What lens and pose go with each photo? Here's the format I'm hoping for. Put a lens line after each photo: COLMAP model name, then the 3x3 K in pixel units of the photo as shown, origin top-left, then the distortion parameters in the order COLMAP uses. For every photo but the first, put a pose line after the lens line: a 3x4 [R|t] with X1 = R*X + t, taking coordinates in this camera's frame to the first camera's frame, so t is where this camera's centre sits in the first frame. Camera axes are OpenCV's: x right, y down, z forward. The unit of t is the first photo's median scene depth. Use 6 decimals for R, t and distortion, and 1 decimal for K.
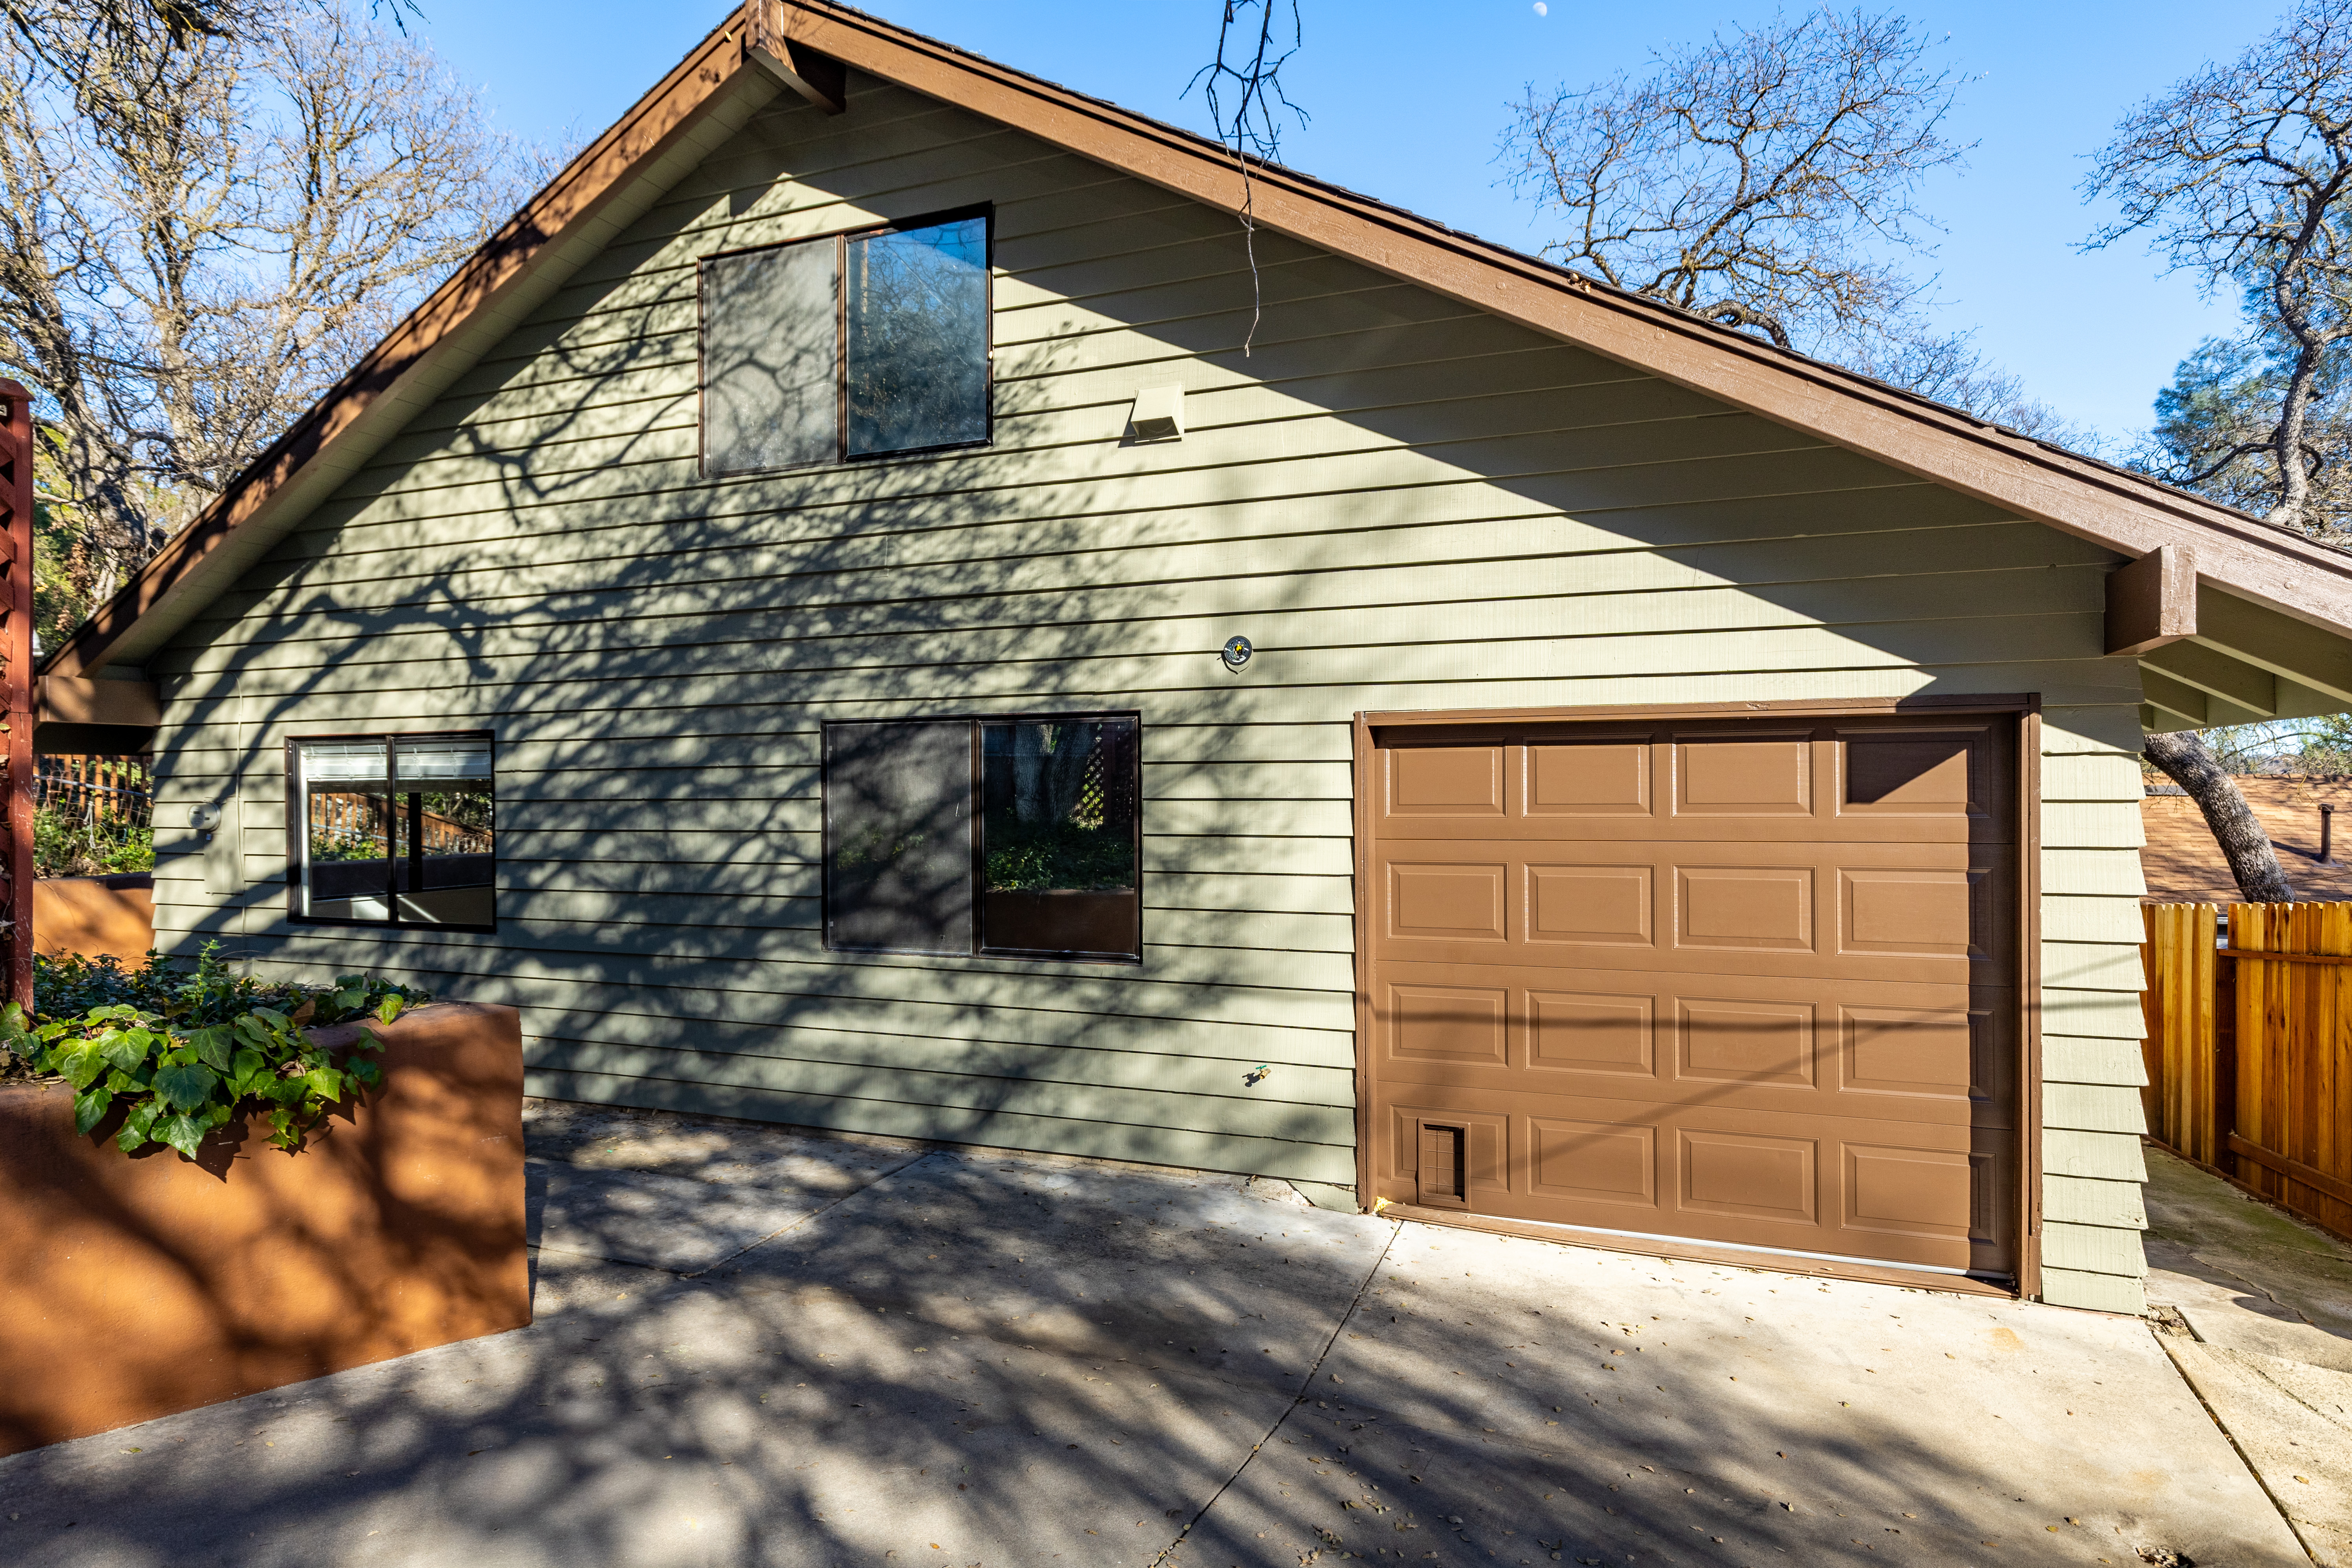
lens RADIAL K [[1327.6, 0, 1174.8], [0, 1327.6, 785.0], [0, 0, 1]] dist [0.010249, 0.001068]
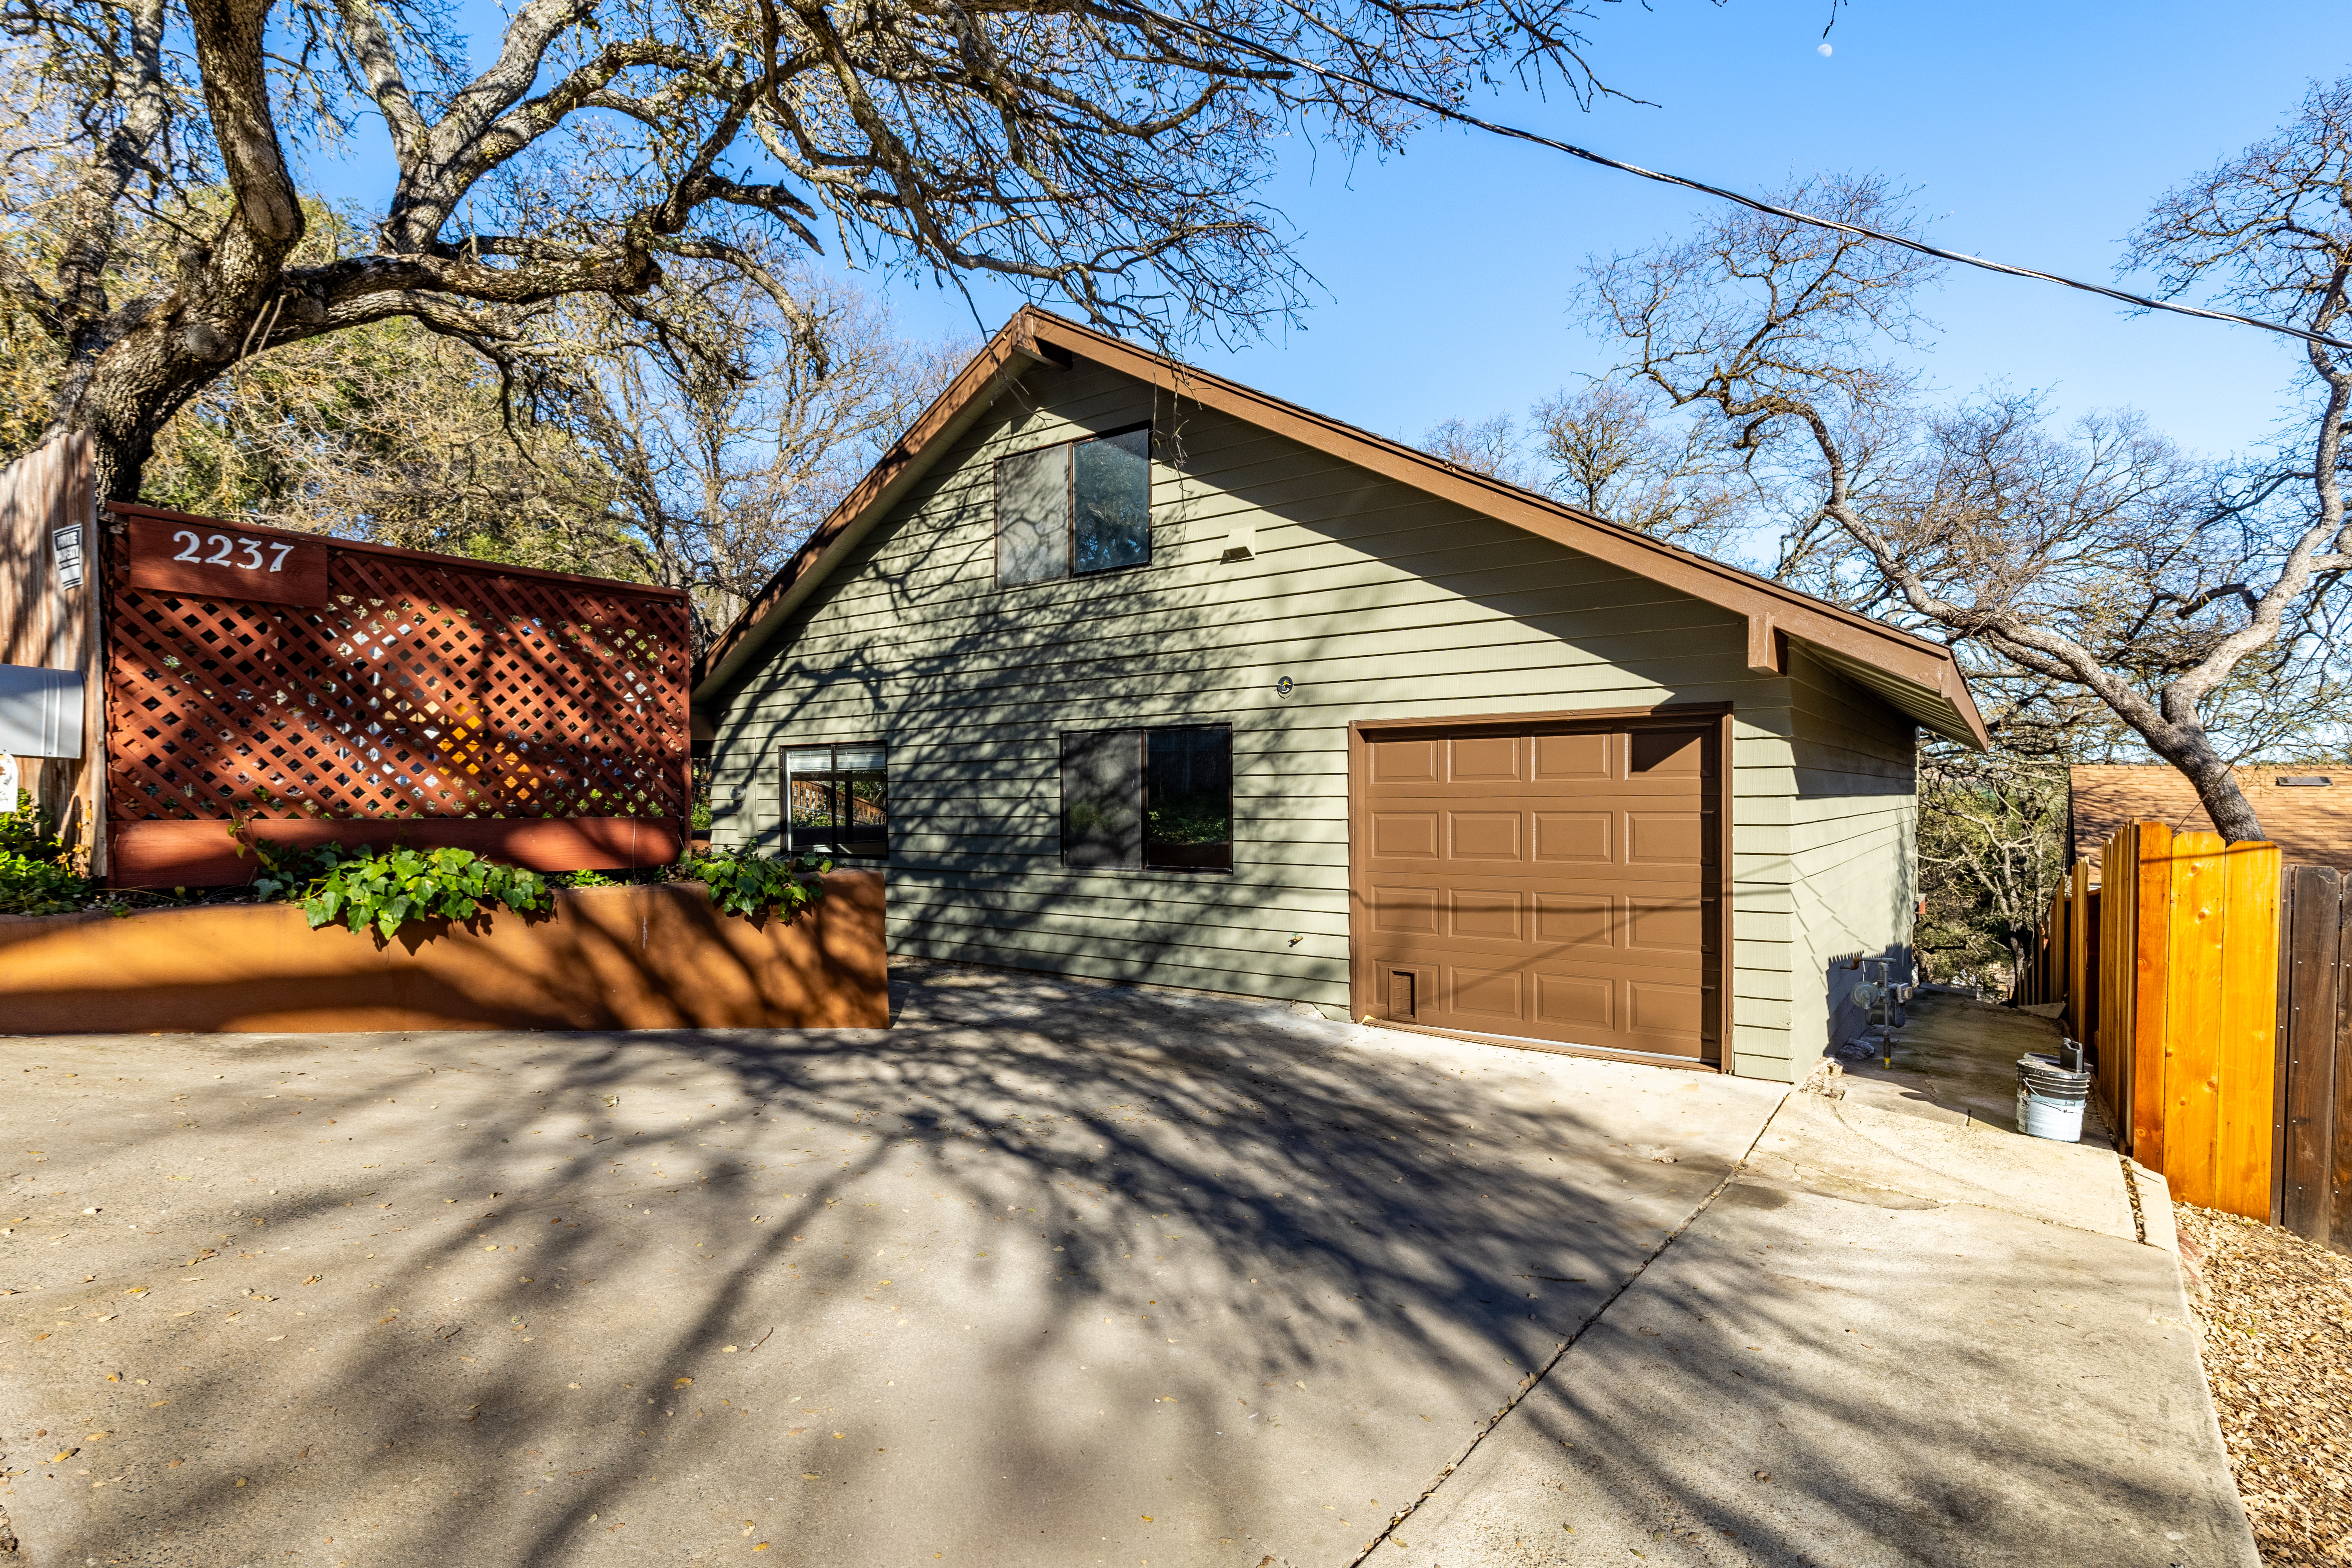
lens RADIAL K [[1136.7, 0, 1174.7], [0, 1136.7, 786.9], [0, 0, 1]] dist [0.006340, 0.001084]
pose [[0.969276, -0.003035, -0.245956, 0.254086], [0.002456, 0.999993, -0.002658, 0.028814], [0.245963, 0.001972, 0.969277, -0.397816]]
